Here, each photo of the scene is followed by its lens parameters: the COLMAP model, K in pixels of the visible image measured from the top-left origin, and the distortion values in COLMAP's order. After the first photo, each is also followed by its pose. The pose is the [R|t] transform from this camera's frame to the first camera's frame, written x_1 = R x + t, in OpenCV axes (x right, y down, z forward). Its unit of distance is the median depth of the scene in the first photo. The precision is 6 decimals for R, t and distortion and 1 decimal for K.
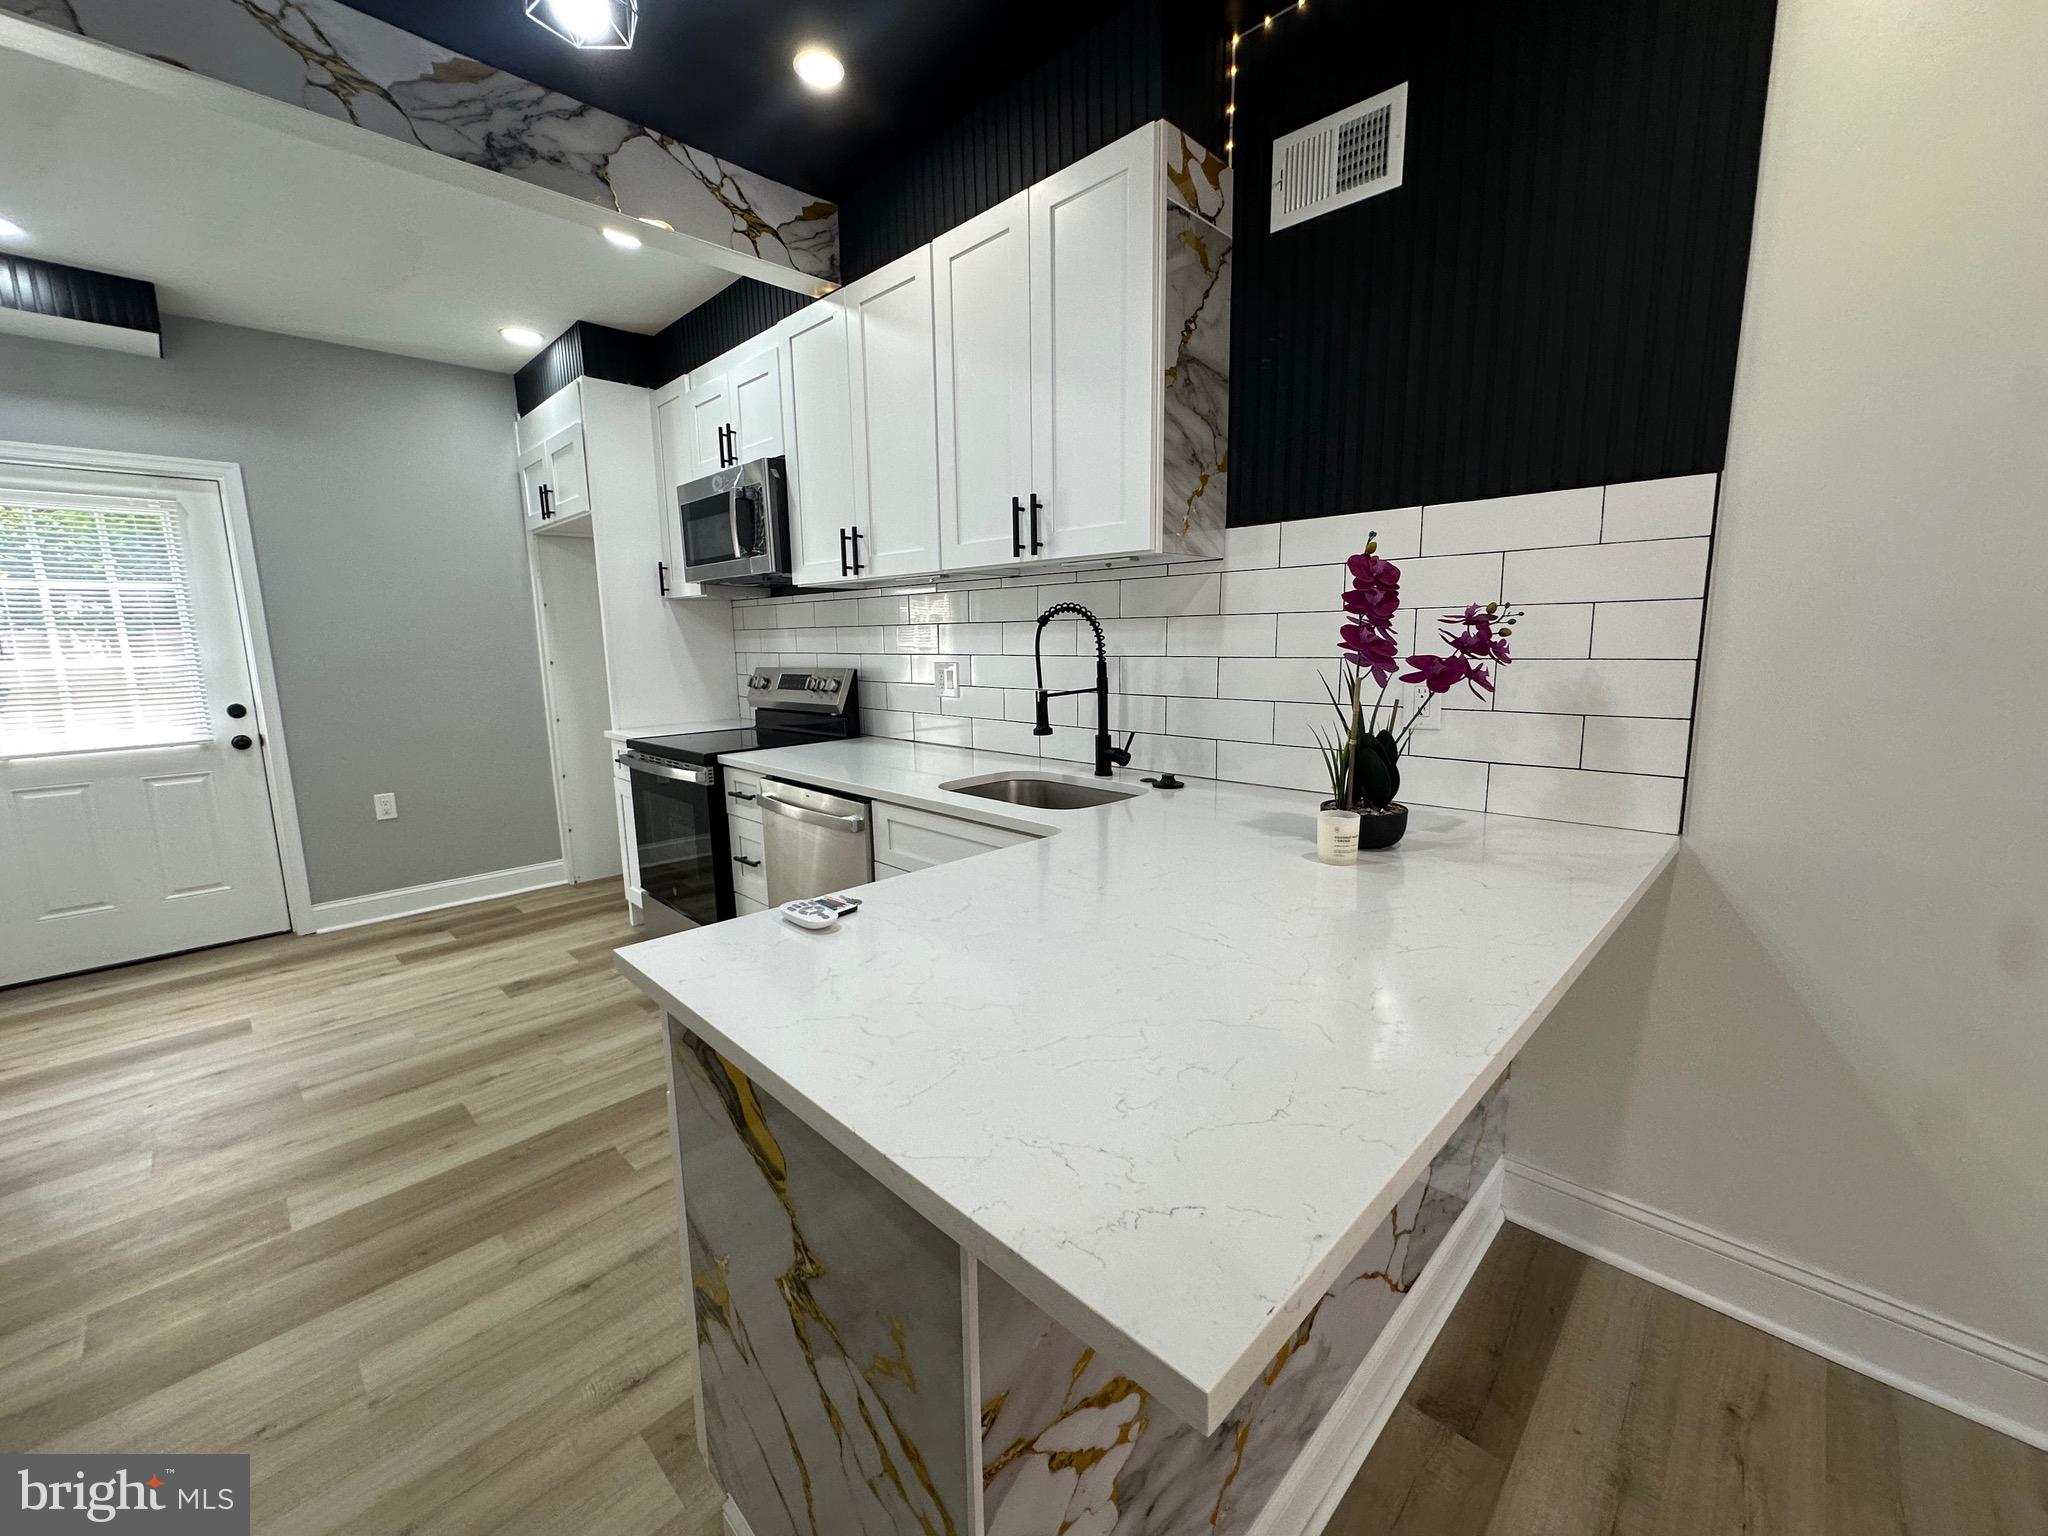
lens RADIAL K [[817.6, 0, 1023.2], [0, 817.6, 763.0], [0, 0, 1]] dist [-0.006747, 0.001847]
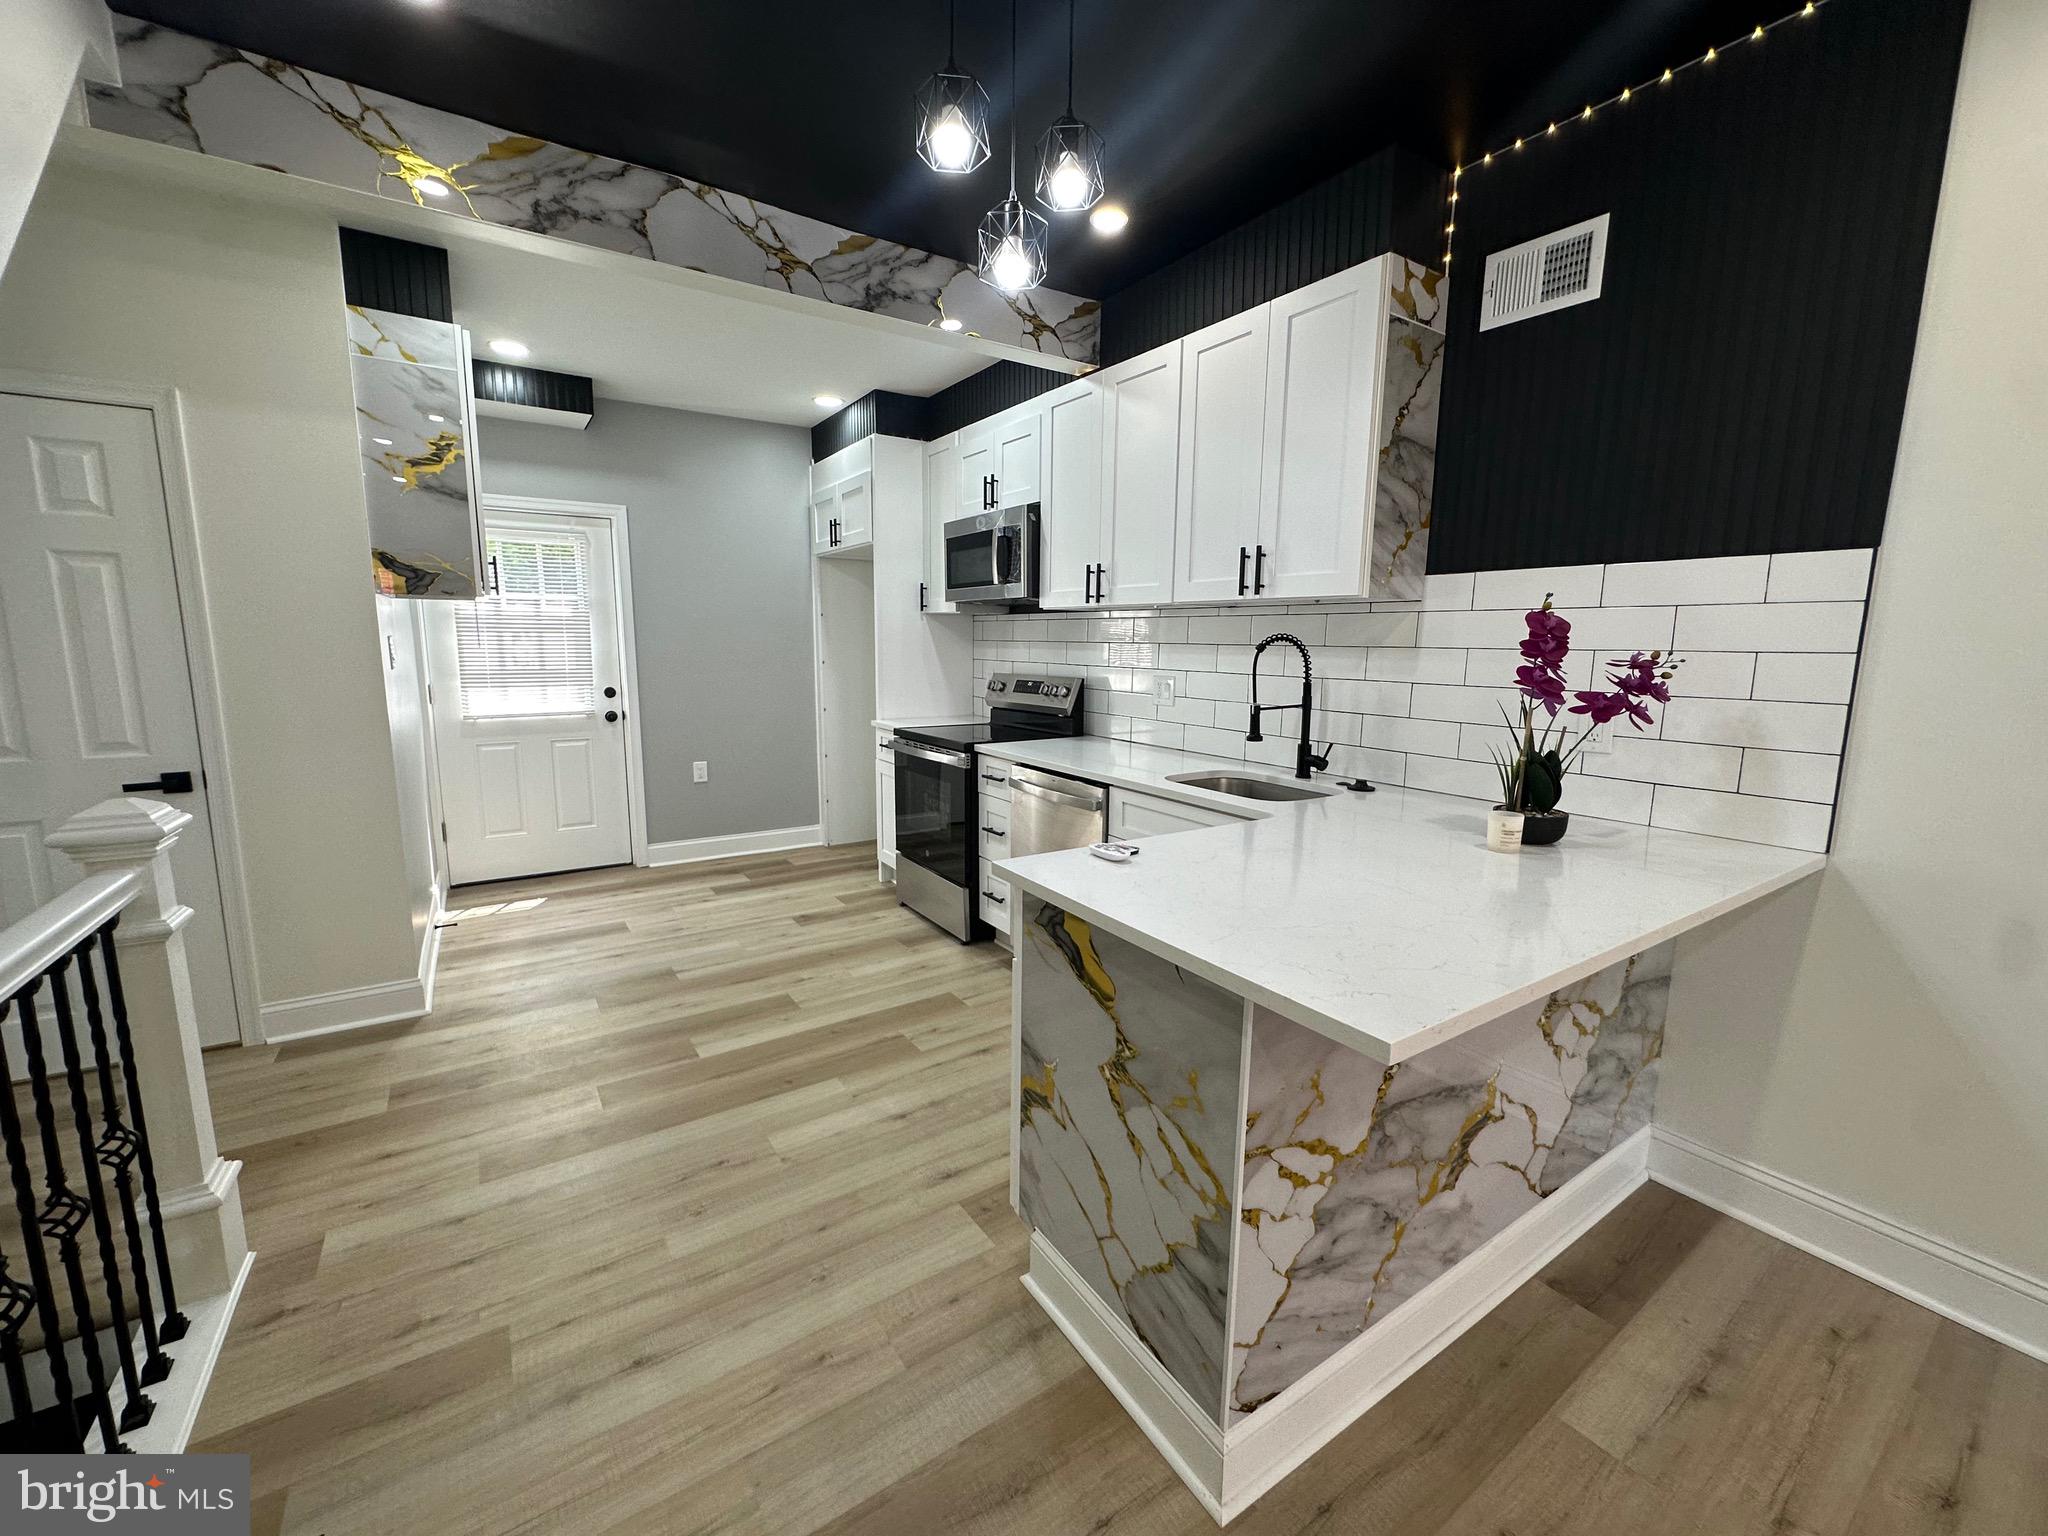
lens RADIAL K [[817.6, 0, 1024.5], [0, 817.6, 763.6], [0, 0, 1]] dist [-0.006747, 0.001847]
pose [[0.978288, 0.057013, -0.199256, -0.064031], [-0.057787, 0.998327, 0.001933, 0.015739], [0.199032, 0.009623, 0.979946, -0.252193]]
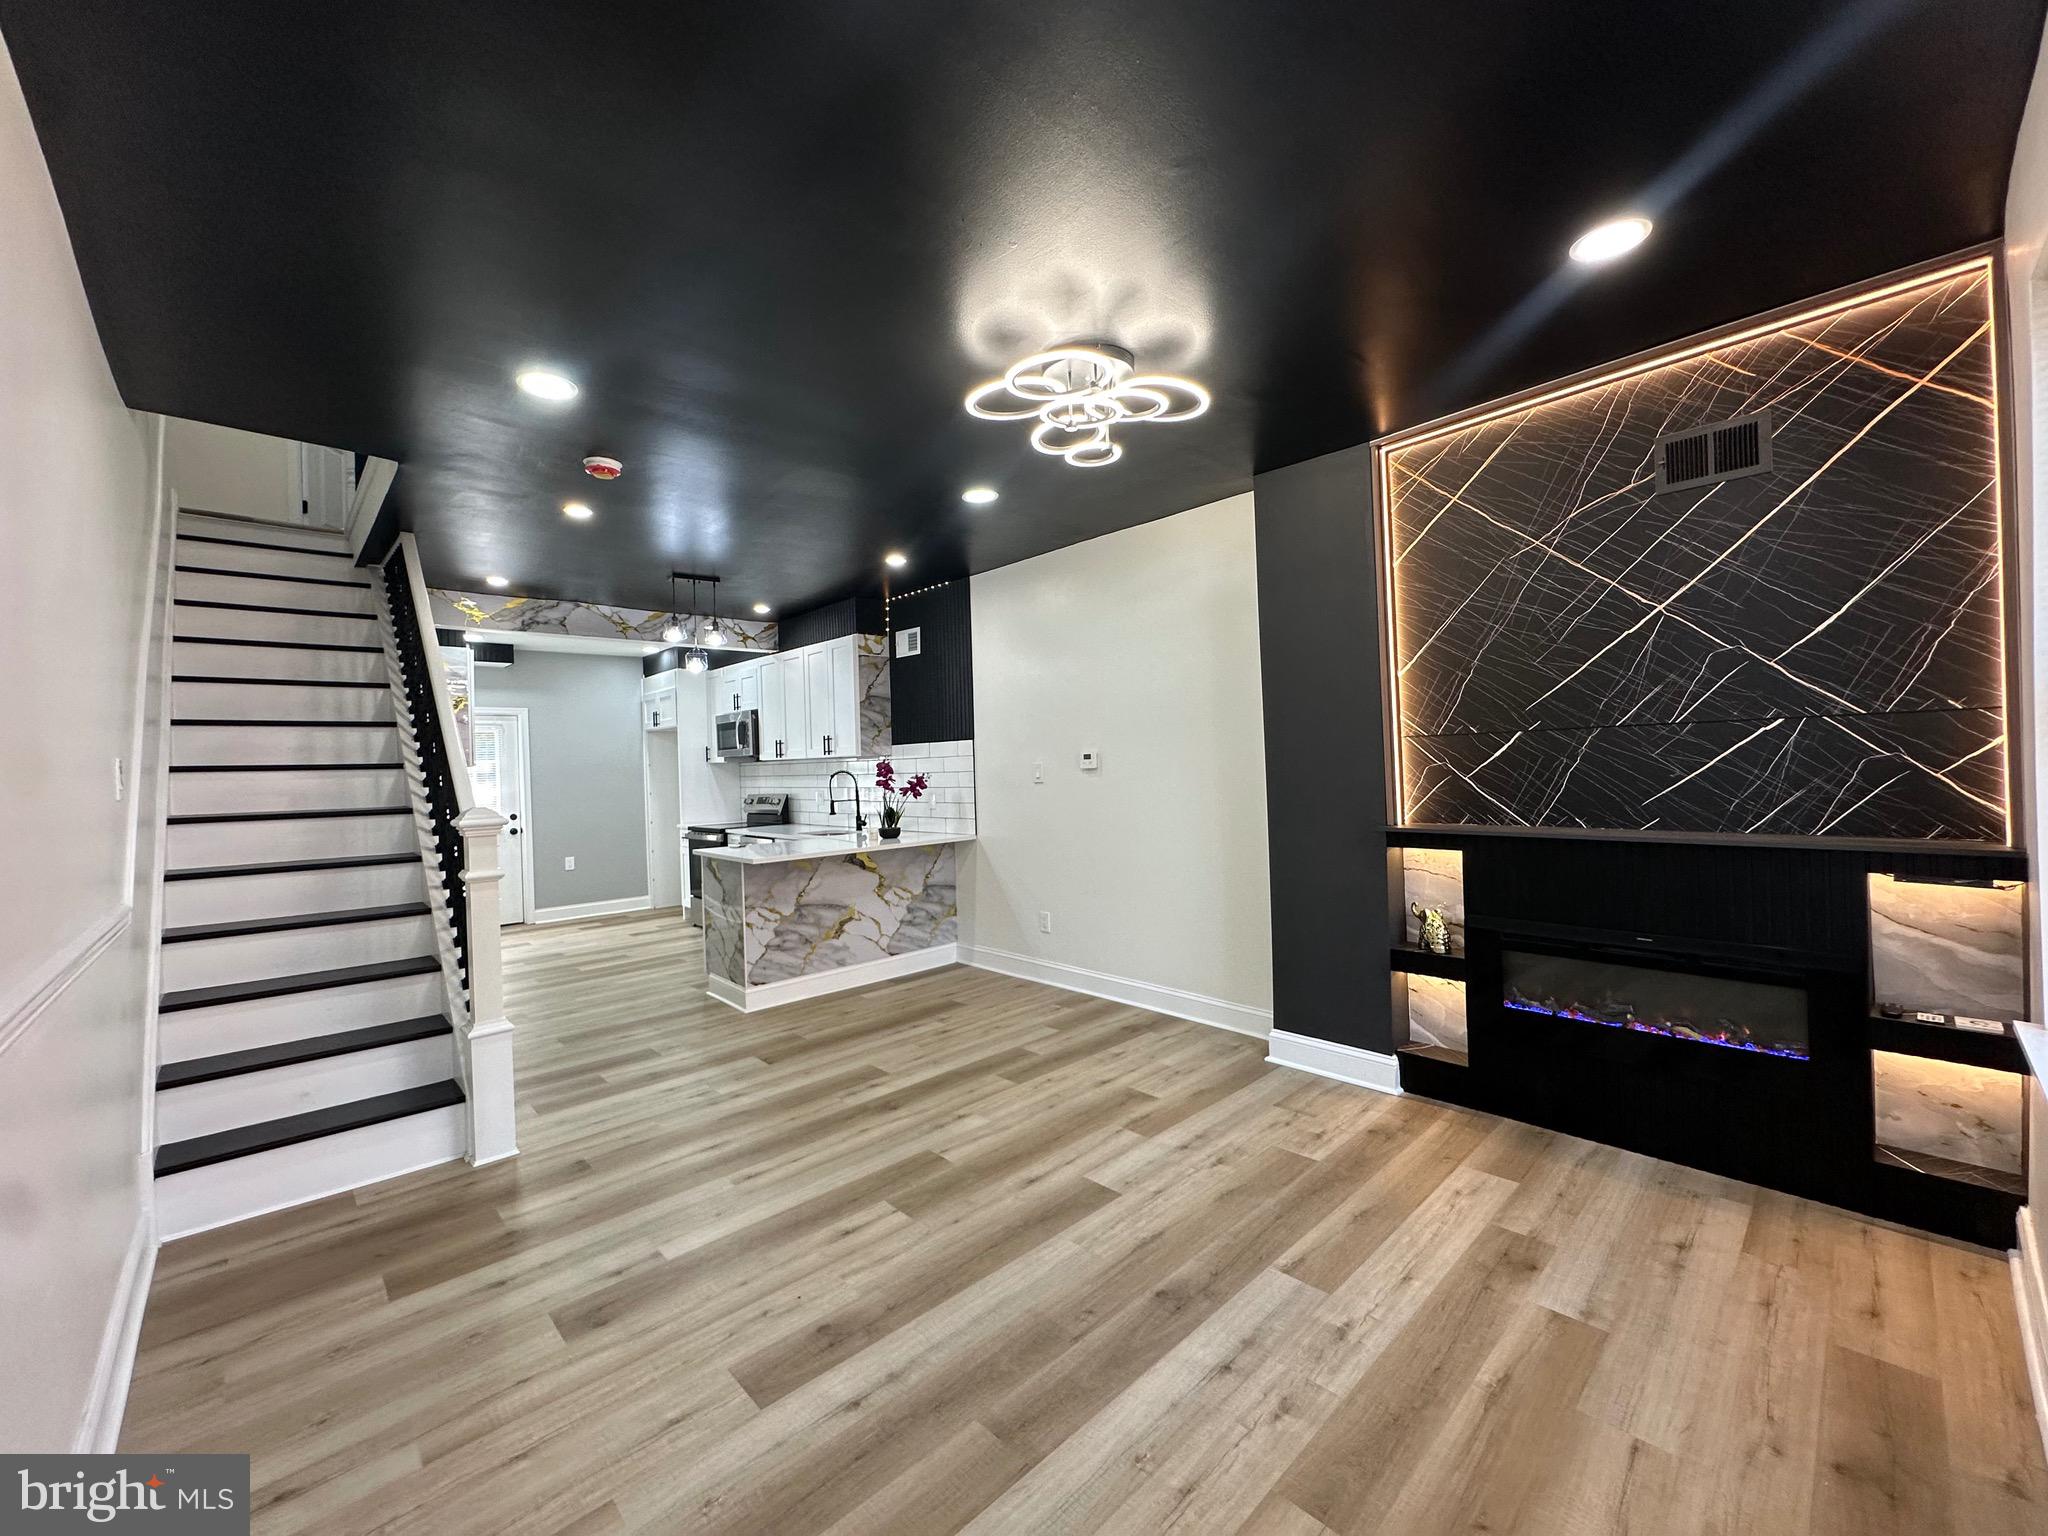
lens RADIAL K [[817.6, 0, 1025.8], [0, 817.6, 765.8], [0, 0, 1]] dist [-0.006747, 0.001847]
pose [[0.999148, -0.014305, -0.038719, 0.792433], [0.008239, 0.988267, -0.152515, 0.231880], [0.040447, 0.152066, 0.987542, -1.796862]]
